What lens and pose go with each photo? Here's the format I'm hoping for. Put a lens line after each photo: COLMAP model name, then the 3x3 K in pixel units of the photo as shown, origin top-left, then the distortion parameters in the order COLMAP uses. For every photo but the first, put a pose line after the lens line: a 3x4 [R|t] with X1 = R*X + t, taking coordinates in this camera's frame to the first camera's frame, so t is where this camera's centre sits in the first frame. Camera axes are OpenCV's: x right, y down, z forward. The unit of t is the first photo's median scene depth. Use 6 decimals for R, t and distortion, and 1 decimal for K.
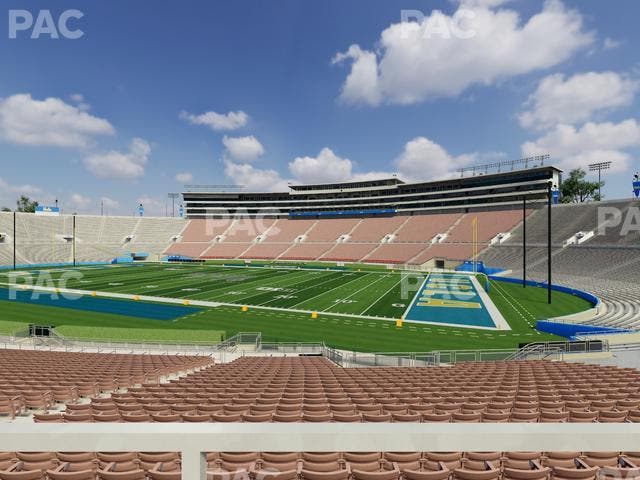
lens RADIAL K [[320.0, 0, 320.0], [0, 320.0, 240.0], [0, 0, 1]] dist [0.000301, 0.000011]
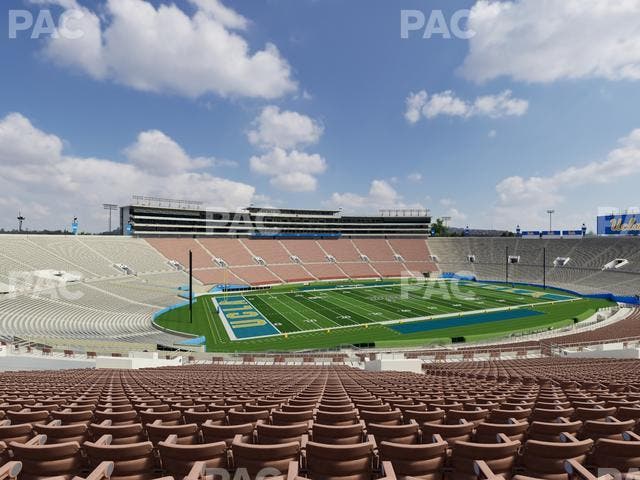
lens RADIAL K [[320.0, 0, 320.0], [0, 320.0, 240.0], [0, 0, 1]] dist [0.000301, 0.000011]
pose [[0.707903, 0.000326, 0.706310, -0.658015], [-0.000219, 1.000000, -0.000242, -0.059950], [-0.706310, 0.000017, 0.707903, 0.093366]]
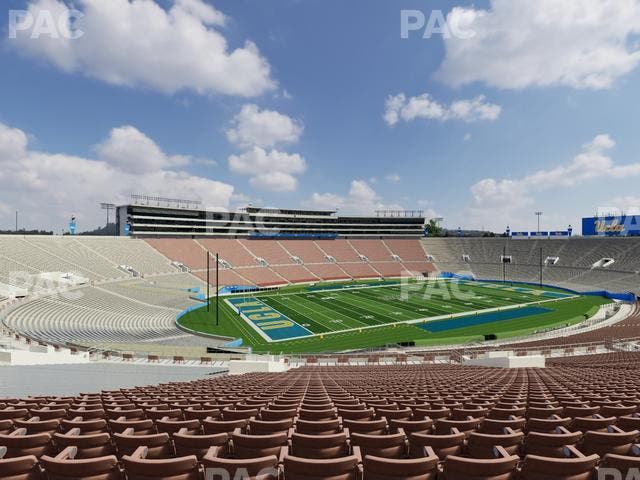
lens RADIAL K [[320.0, 0, 320.0], [0, 320.0, 240.0], [0, 0, 1]] dist [0.000301, 0.000011]
pose [[0.661777, 0.000325, 0.749701, -0.702756], [-0.000216, 1.000000, -0.000243, -0.061357], [-0.749701, -0.000002, 0.661777, 0.136200]]
